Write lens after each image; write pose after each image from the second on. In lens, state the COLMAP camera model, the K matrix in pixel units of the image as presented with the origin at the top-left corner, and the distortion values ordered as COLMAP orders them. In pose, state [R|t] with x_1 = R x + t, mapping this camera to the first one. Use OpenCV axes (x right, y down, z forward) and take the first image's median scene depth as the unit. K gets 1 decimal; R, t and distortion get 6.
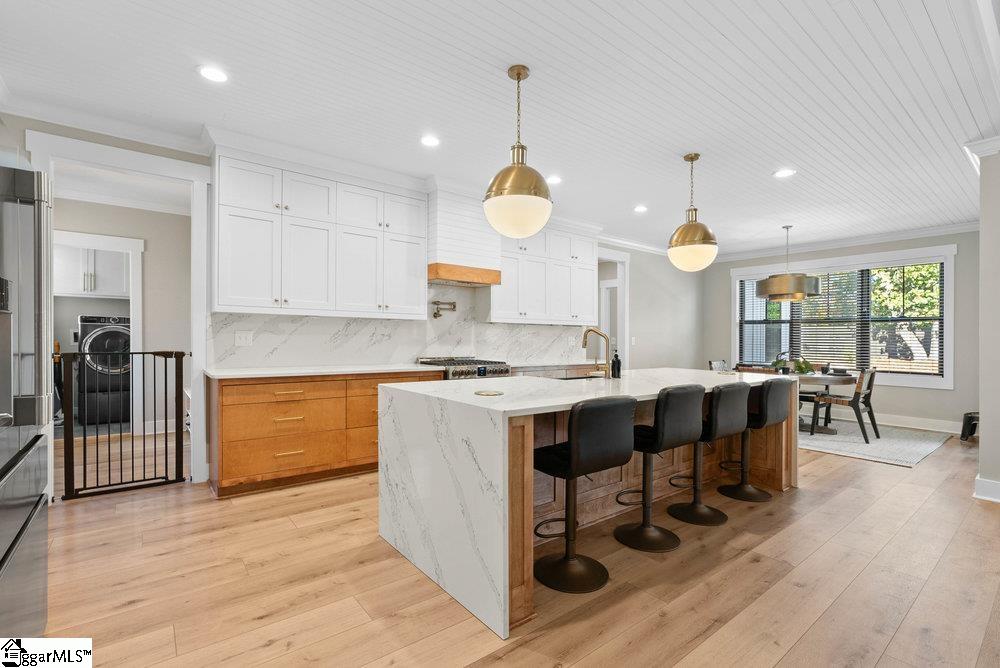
lens RADIAL K [[455.3, 0, 499.9], [0, 455.3, 337.9], [0, 0, 1]] dist [-0.009866, 0.001628]
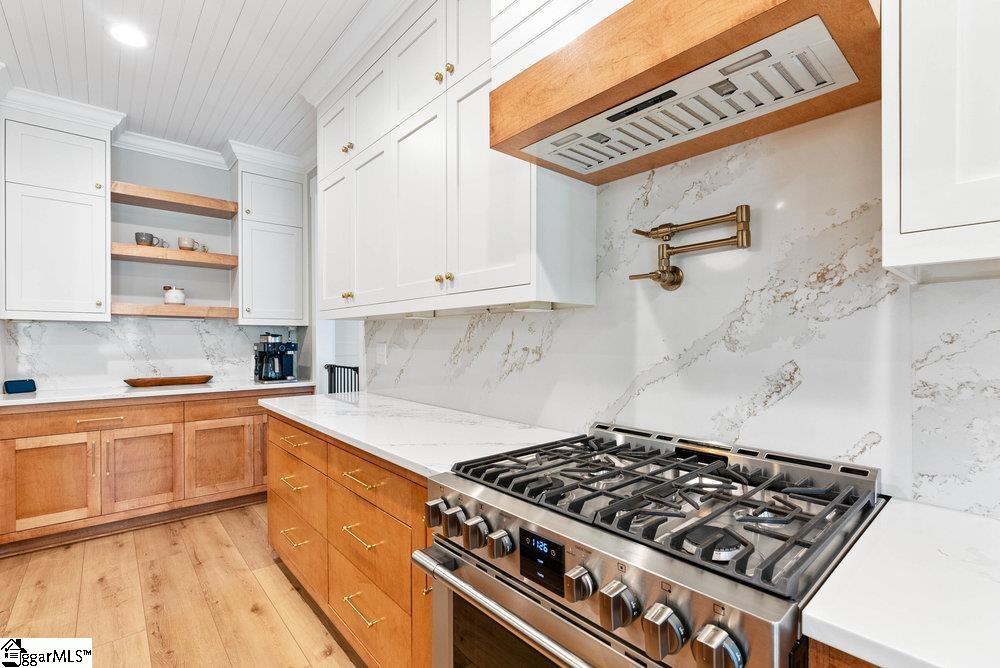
lens RADIAL K [[455.3, 0, 503.3], [0, 455.3, 347.2], [0, 0, 1]] dist [-0.009866, 0.001628]
pose [[0.053573, 0.006336, -0.998544, 0.160940], [-0.001216, 0.999980, 0.006280, -0.013054], [0.998563, 0.000878, 0.053579, 1.157688]]
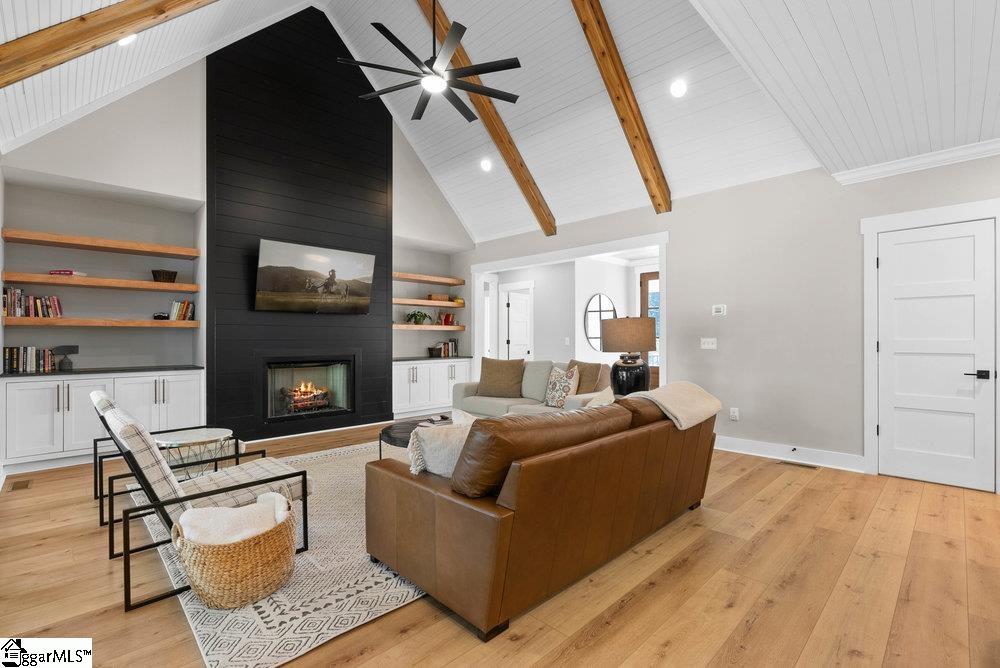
lens RADIAL K [[455.3, 0, 501.5], [0, 455.3, 335.5], [0, 0, 1]] dist [-0.009866, 0.001628]
pose [[-0.994606, -0.004448, -0.103627, 0.796596], [-0.004050, 0.999984, -0.004053, -0.004155], [0.103643, -0.003611, -0.994608, 1.006269]]
